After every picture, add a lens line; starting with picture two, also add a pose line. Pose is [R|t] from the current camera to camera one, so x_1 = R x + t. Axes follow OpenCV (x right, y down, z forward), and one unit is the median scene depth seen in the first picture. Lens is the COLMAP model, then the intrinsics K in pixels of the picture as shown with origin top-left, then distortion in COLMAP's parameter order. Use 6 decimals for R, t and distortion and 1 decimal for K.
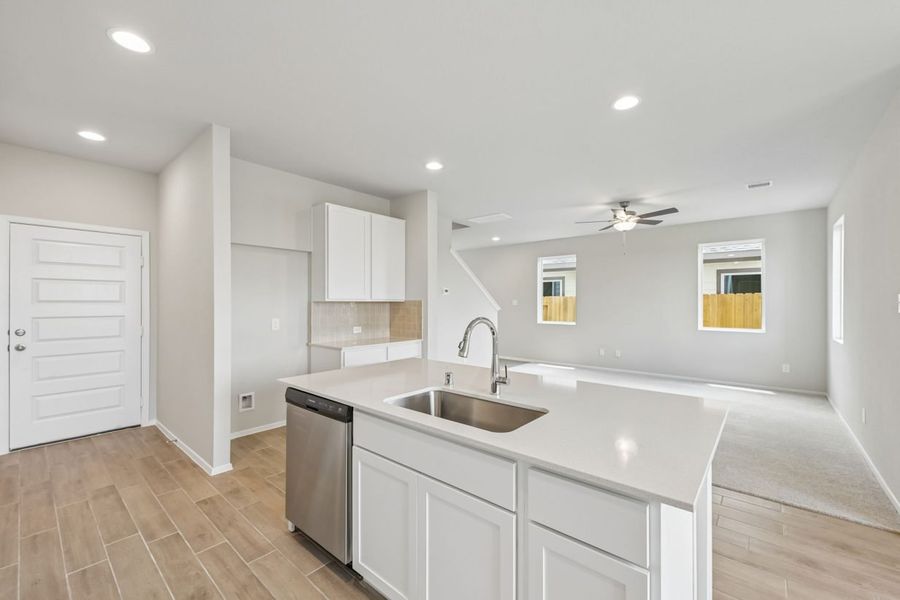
lens RADIAL K [[369.4, 0, 450.4], [0, 369.4, 302.8], [0, 0, 1]] dist [-0.000205, 0.000107]
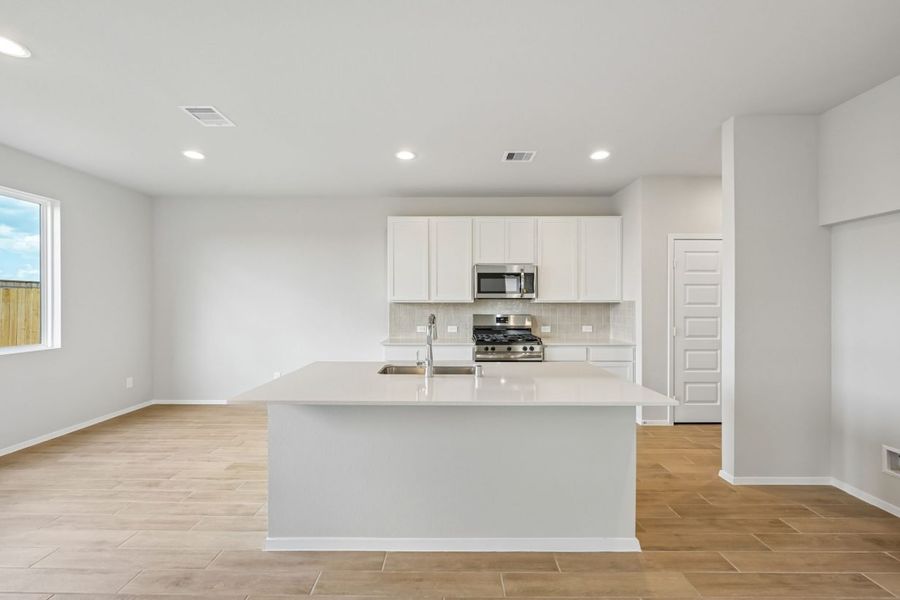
lens RADIAL K [[361.5, 0, 448.5], [0, 361.5, 303.4], [0, 0, 1]] dist [-0.001492, -0.000094]
pose [[-0.761492, 0.000784, -0.648174, 0.429413], [-0.002031, 0.999991, 0.003596, -0.001642], [0.648172, 0.004055, -0.761483, 0.988011]]
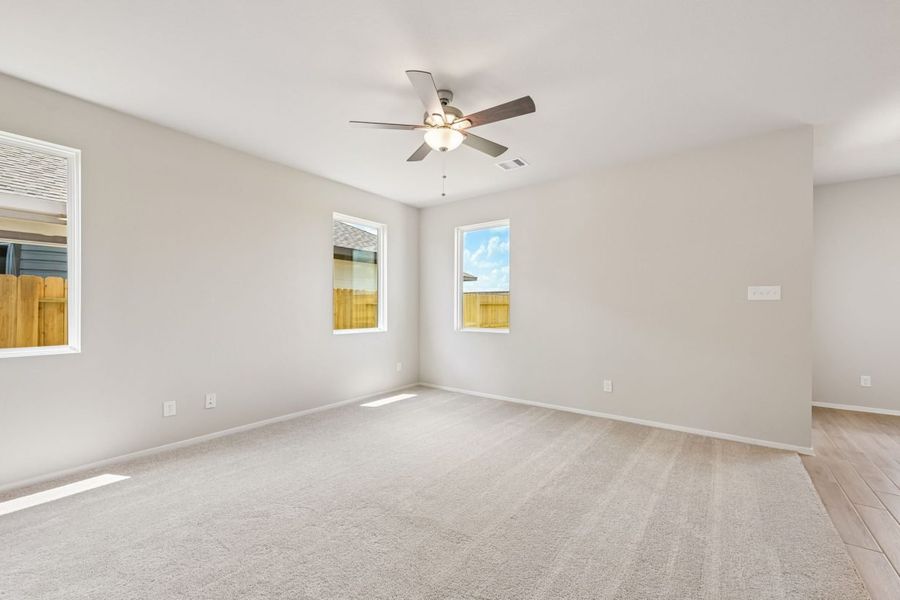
lens RADIAL K [[369.4, 0, 450.4], [0, 369.4, 302.8], [0, 0, 1]] dist [-0.000205, 0.000107]
pose [[-0.070543, 0.007398, 0.997481, -0.068272], [-0.000499, 0.999972, -0.007451, 0.030499], [-0.997509, -0.001023, -0.070537, 1.429222]]
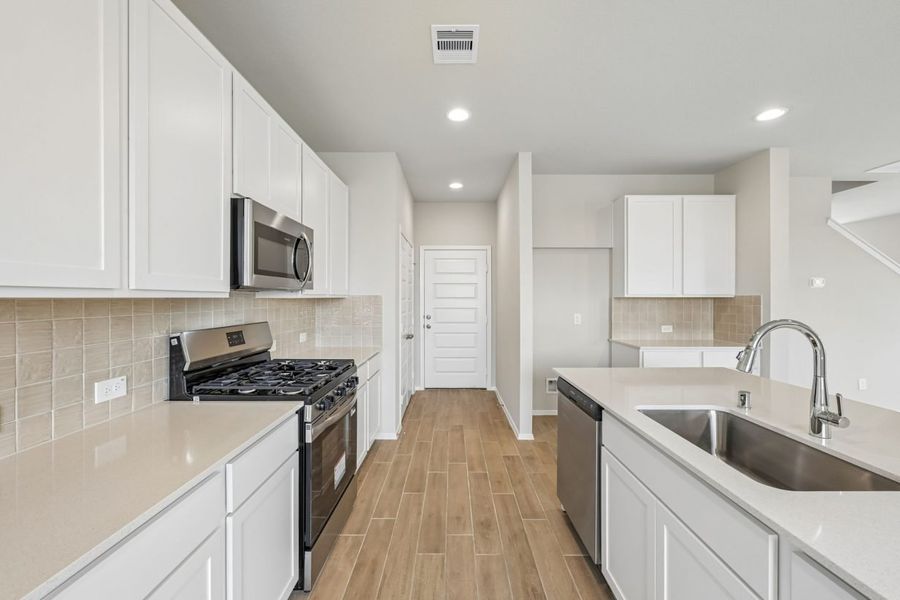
lens RADIAL K [[361.2, 0, 450.0], [0, 361.2, 300.0], [0, 0, 1]] dist [-0.000592, -0.000191]
pose [[0.649096, 0.002730, -0.760702, 0.091989], [-0.000487, 0.999995, 0.003173, 0.000286], [0.760707, -0.001689, 0.649094, 0.037946]]
